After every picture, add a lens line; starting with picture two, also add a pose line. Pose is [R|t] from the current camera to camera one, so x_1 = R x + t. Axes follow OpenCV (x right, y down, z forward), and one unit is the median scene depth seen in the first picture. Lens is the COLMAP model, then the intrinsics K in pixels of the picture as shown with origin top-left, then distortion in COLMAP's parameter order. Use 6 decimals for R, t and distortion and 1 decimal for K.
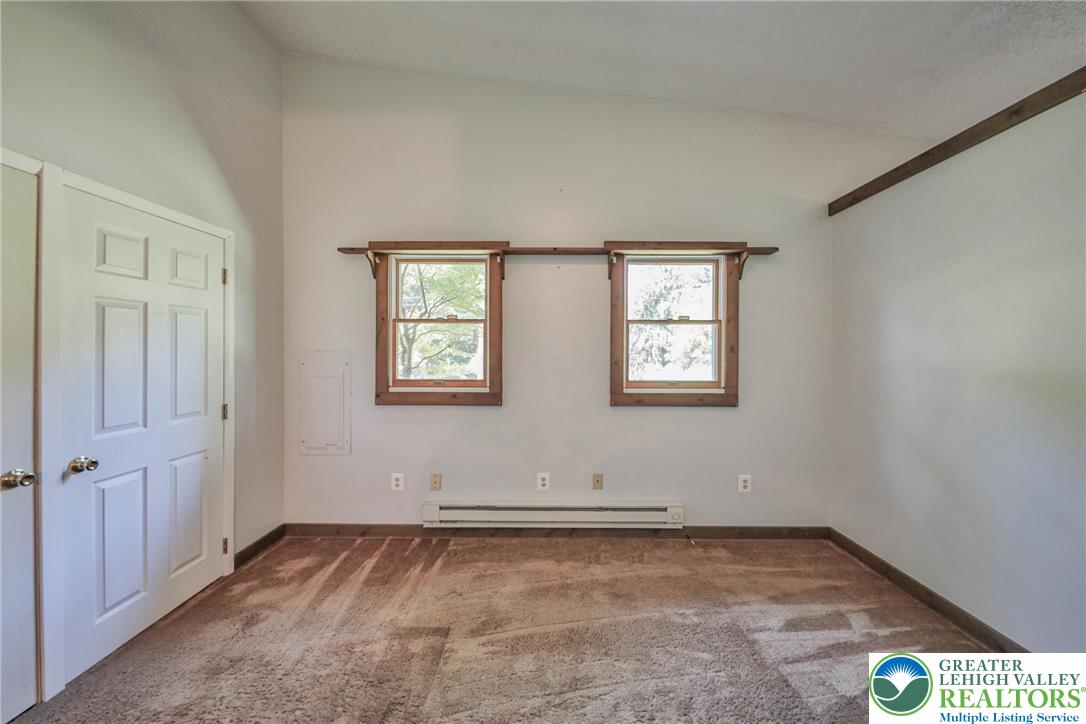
lens RADIAL K [[388.4, 0, 554.8], [0, 388.4, 344.6], [0, 0, 1]] dist [0.000961, -0.000107]
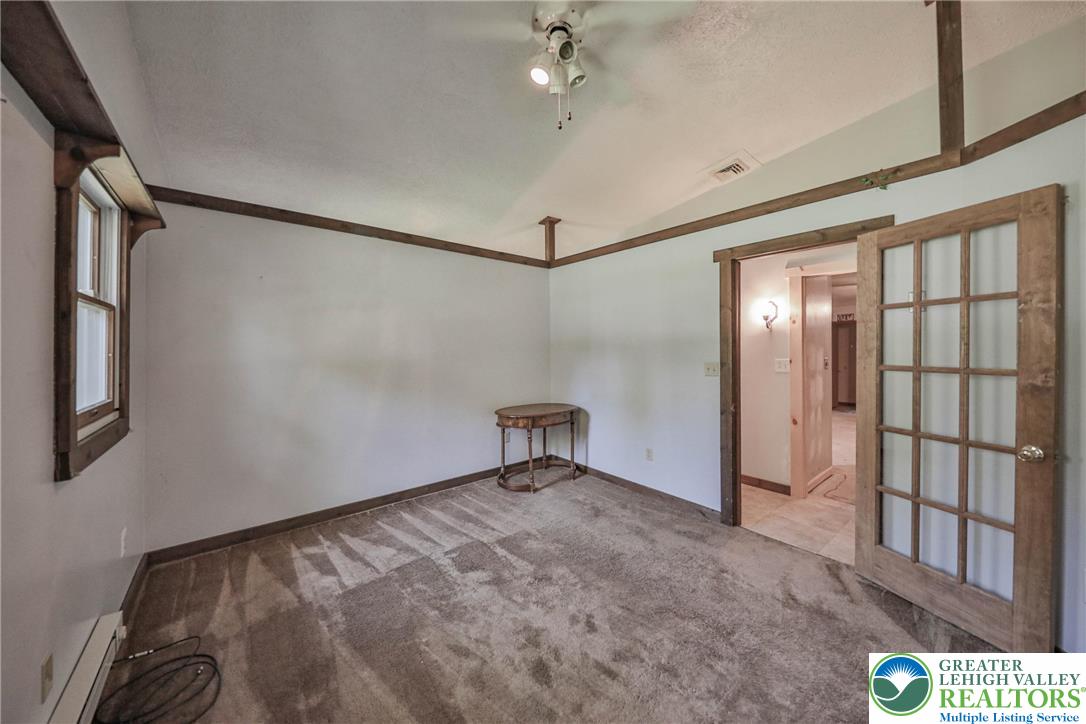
lens RADIAL K [[369.7, 0, 546.3], [0, 369.7, 347.4], [0, 0, 1]] dist [-0.000844, -0.000135]
pose [[-0.638509, 0.007949, 0.769573, -0.616758], [-0.009400, 0.999792, -0.018125, 0.012563], [-0.769557, -0.018807, -0.638302, 1.010794]]
